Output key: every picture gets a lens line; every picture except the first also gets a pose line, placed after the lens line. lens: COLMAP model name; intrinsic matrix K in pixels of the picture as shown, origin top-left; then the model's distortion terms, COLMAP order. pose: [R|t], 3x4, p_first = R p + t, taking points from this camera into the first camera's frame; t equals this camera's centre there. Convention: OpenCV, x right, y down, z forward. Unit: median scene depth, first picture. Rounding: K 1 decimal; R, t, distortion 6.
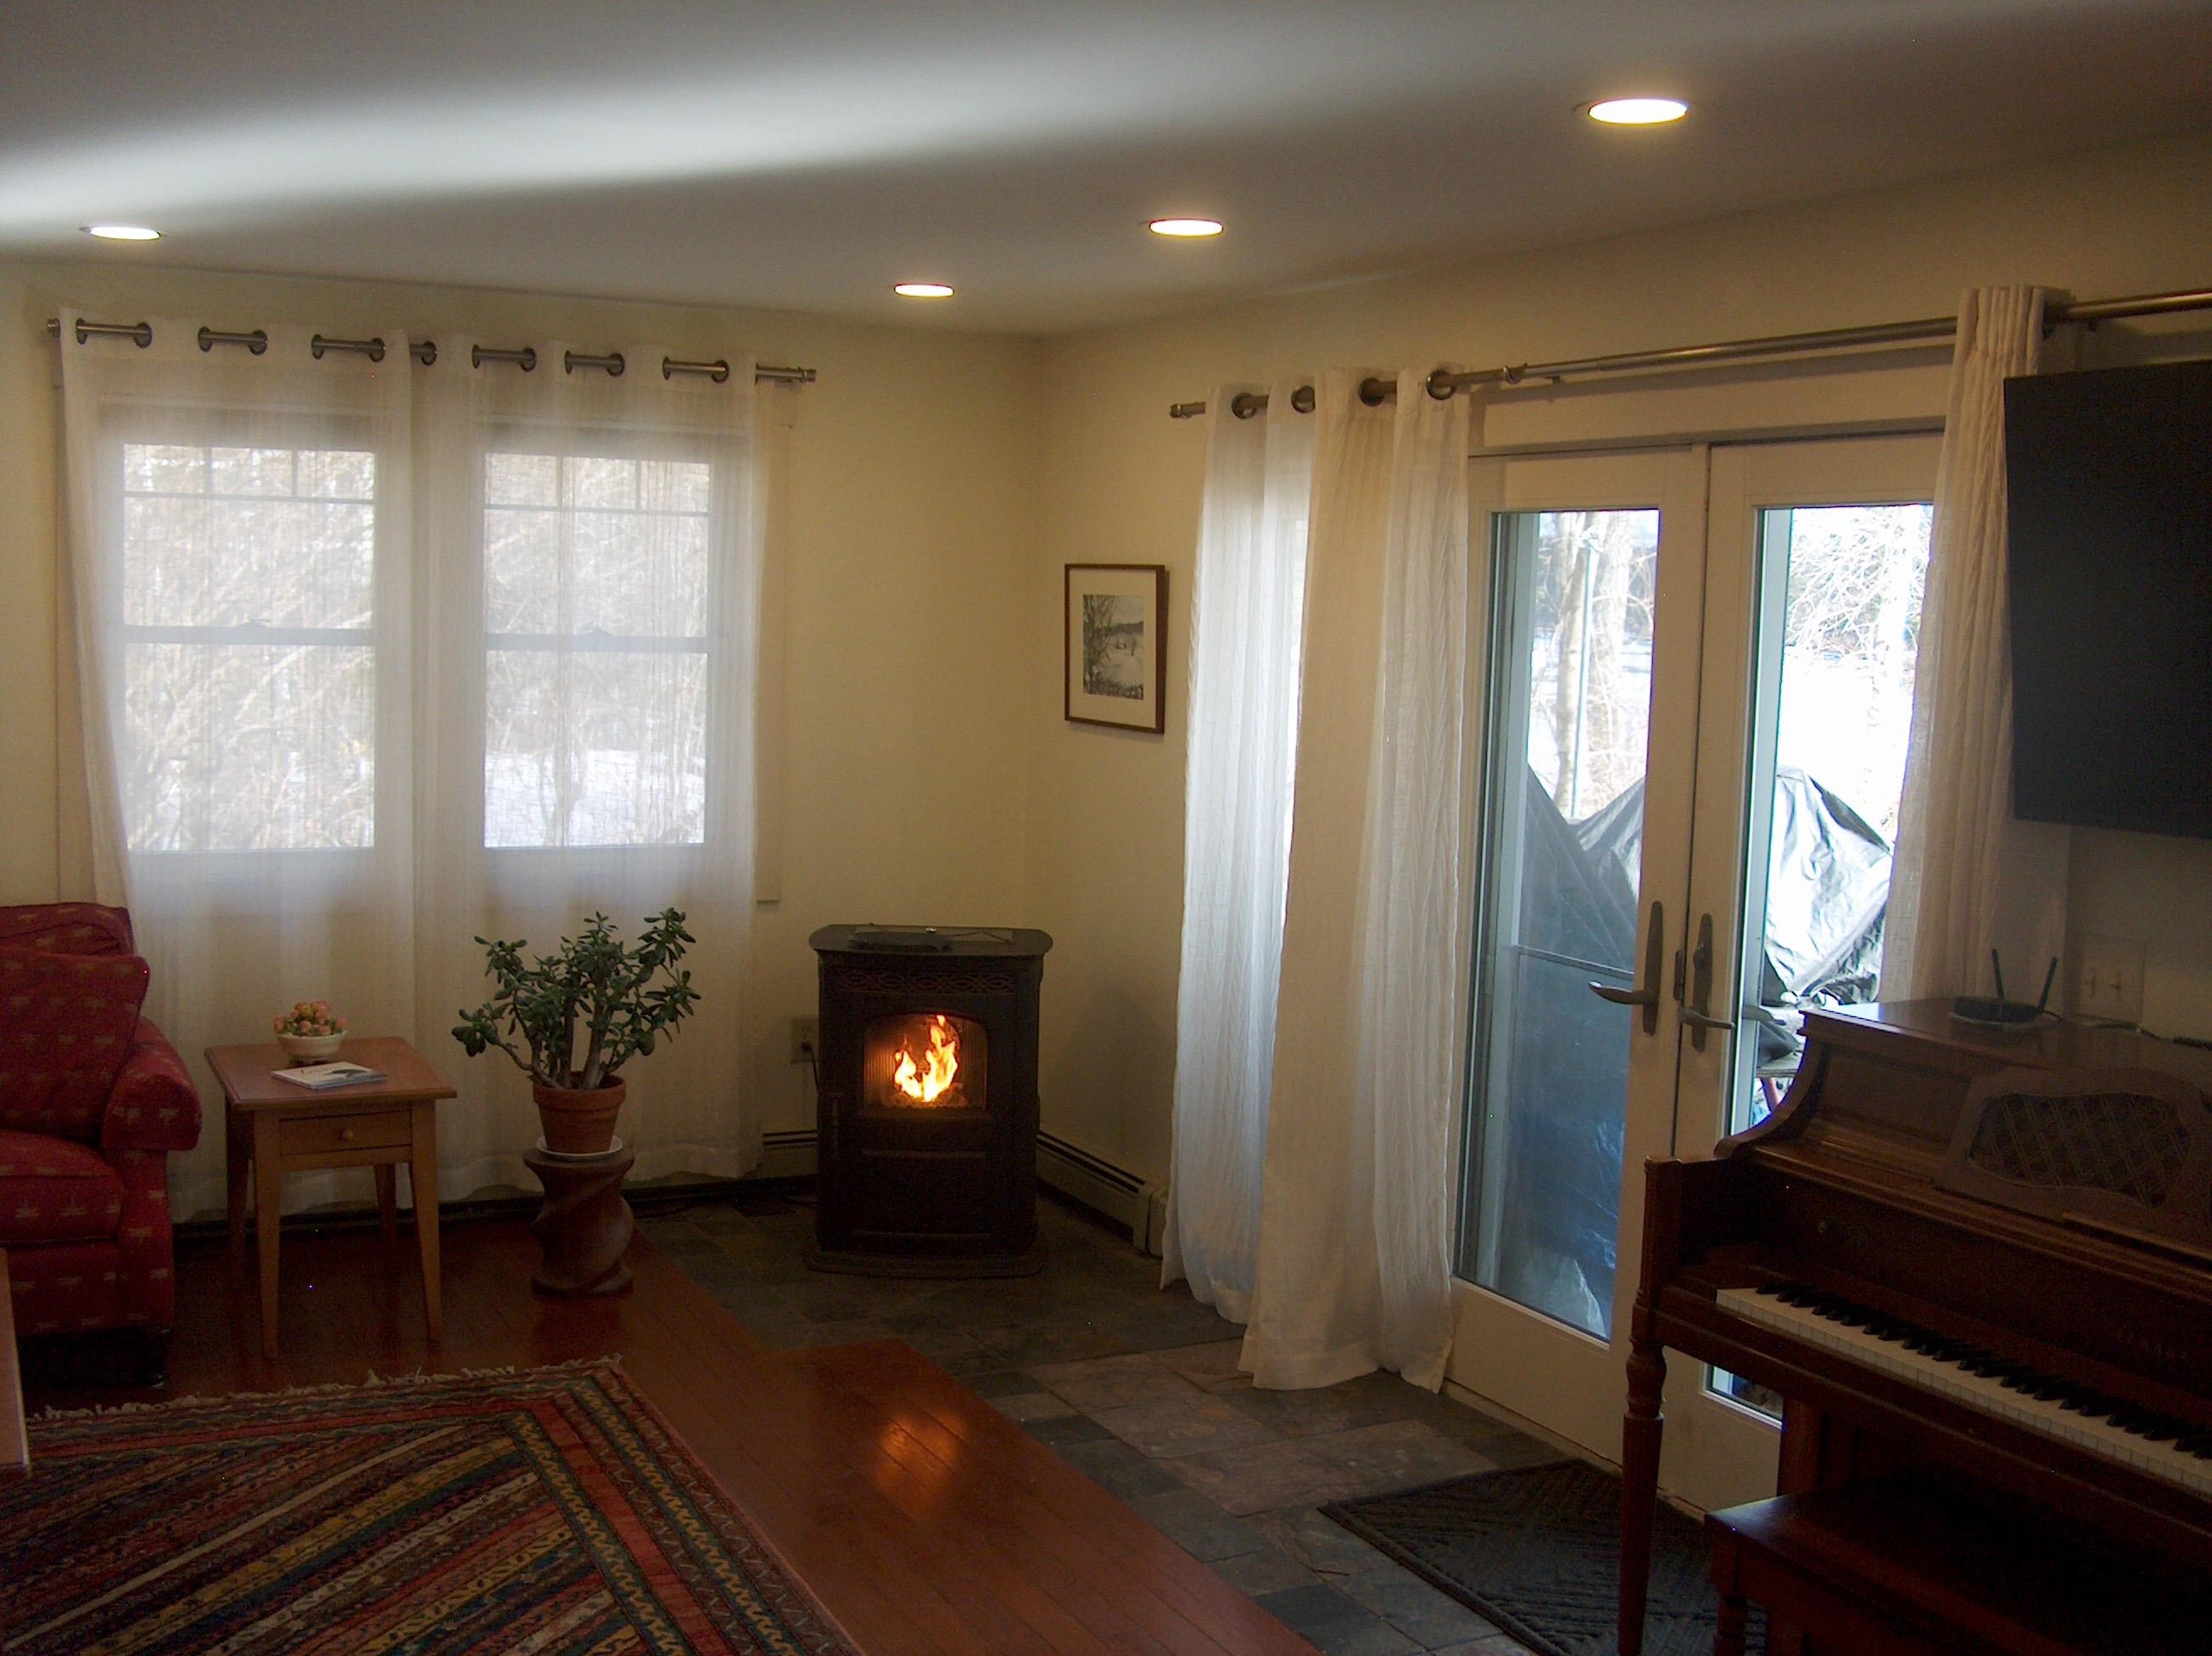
lens RADIAL K [[2354.1, 0, 1106.0], [0, 2354.1, 828.0], [0, 0, 1]] dist [-0.143652, 0.006015]
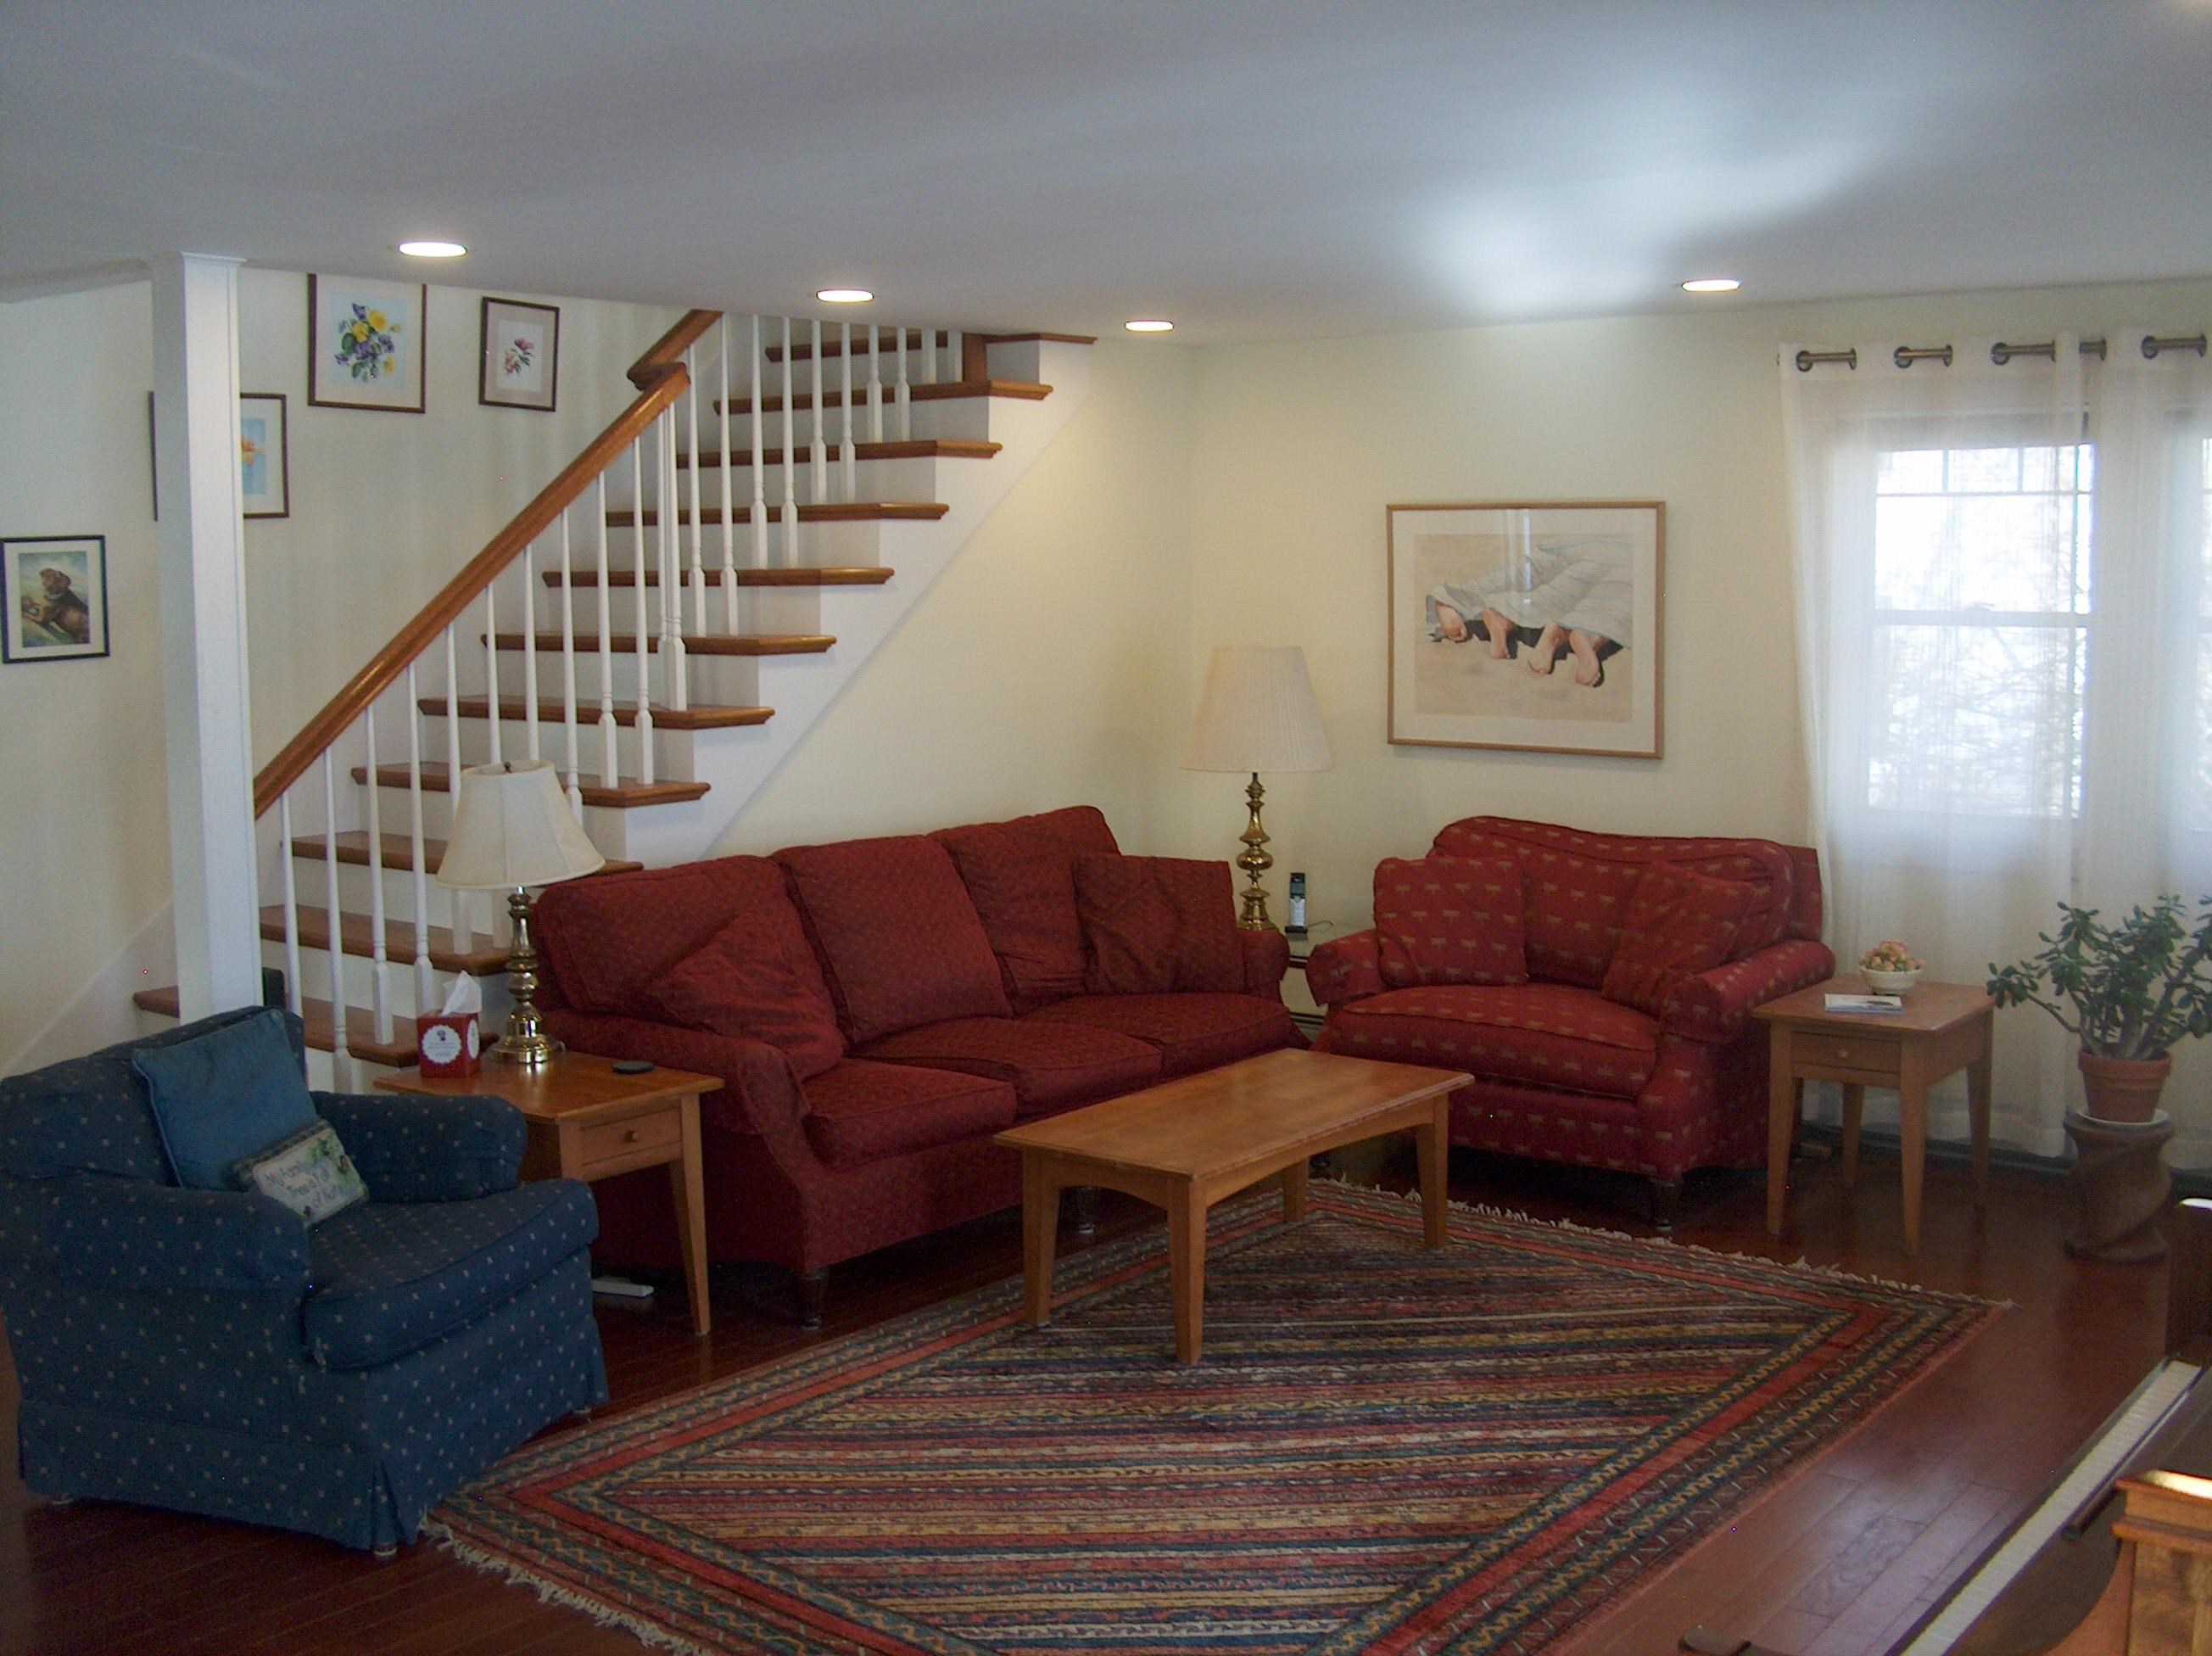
lens RADIAL K [[2354.1, 0, 1106.0], [0, 2354.1, 828.0], [0, 0, 1]] dist [-0.143652, 0.006015]
pose [[0.387805, 0.060541, -0.919751, 0.616150], [-0.069637, 0.996913, 0.036258, 0.007036], [0.919107, 0.049987, 0.390824, 0.236602]]
